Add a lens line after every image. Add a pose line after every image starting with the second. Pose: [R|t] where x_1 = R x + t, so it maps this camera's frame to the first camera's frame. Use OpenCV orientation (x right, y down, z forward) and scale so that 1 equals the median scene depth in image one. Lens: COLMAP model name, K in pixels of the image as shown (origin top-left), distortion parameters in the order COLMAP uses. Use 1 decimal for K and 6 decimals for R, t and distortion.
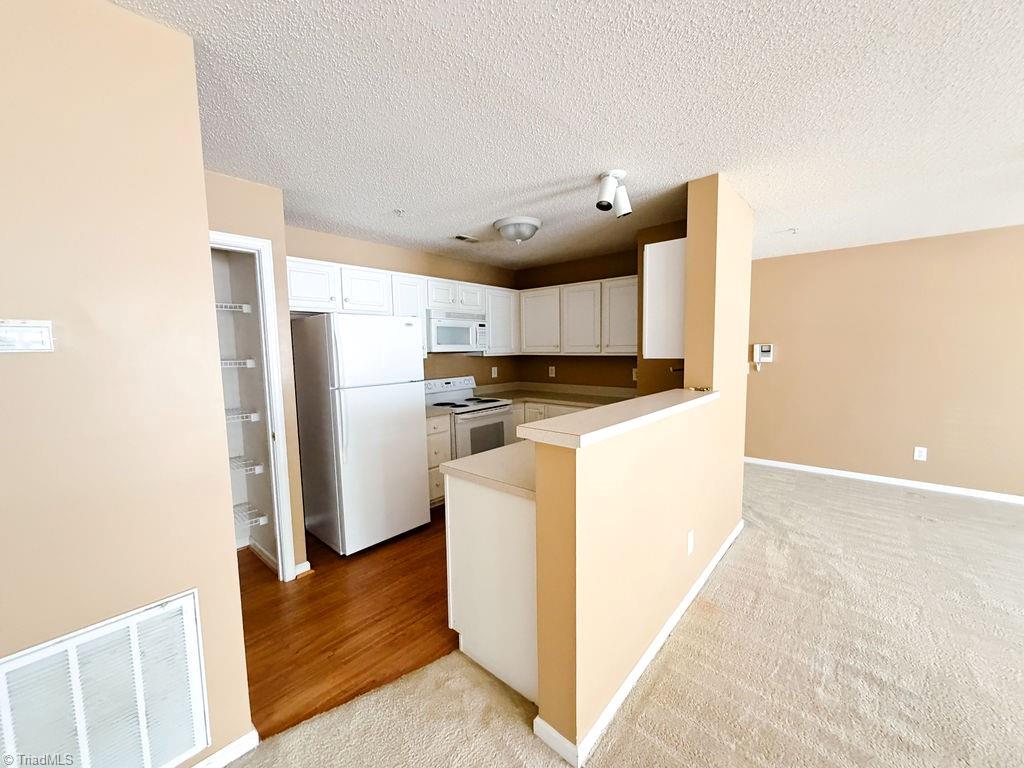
lens RADIAL K [[407.5, 0, 510.8], [0, 407.5, 383.9], [0, 0, 1]] dist [-0.000551, 0.000127]
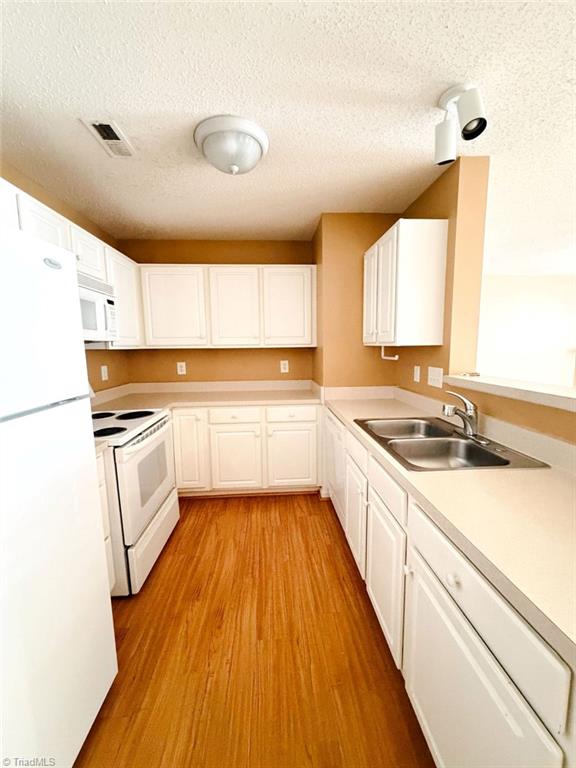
lens RADIAL K [[305.6, 0, 288.6], [0, 305.6, 382.5], [0, 0, 1]] dist [-0.000551, 0.000127]
pose [[0.711599, -0.077345, 0.698315, -0.295614], [0.062956, 0.996943, 0.046266, -0.025010], [-0.699759, 0.011040, 0.714294, 0.599450]]
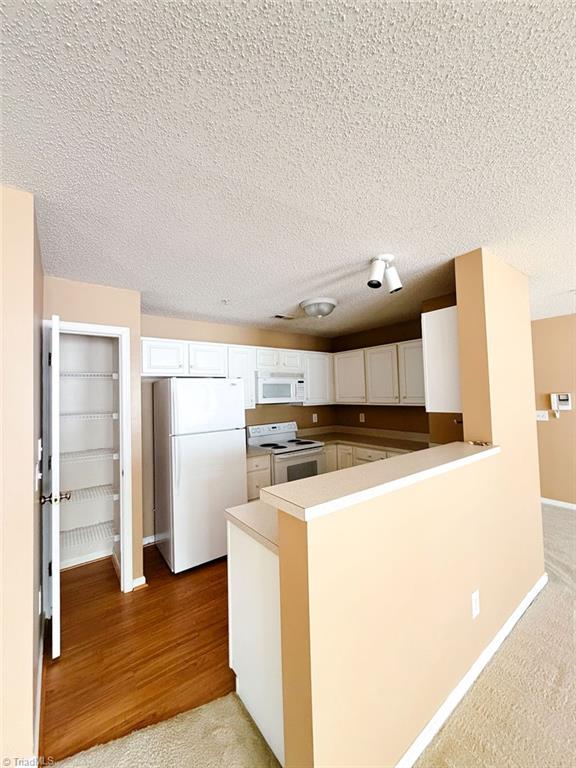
lens RADIAL K [[305.6, 0, 288.6], [0, 305.6, 382.5], [0, 0, 1]] dist [-0.000551, 0.000127]
pose [[0.979864, -0.018203, -0.198832, 0.109670], [-0.006713, 0.992269, -0.123921, -0.031776], [0.199551, 0.122760, 0.972167, 0.091248]]
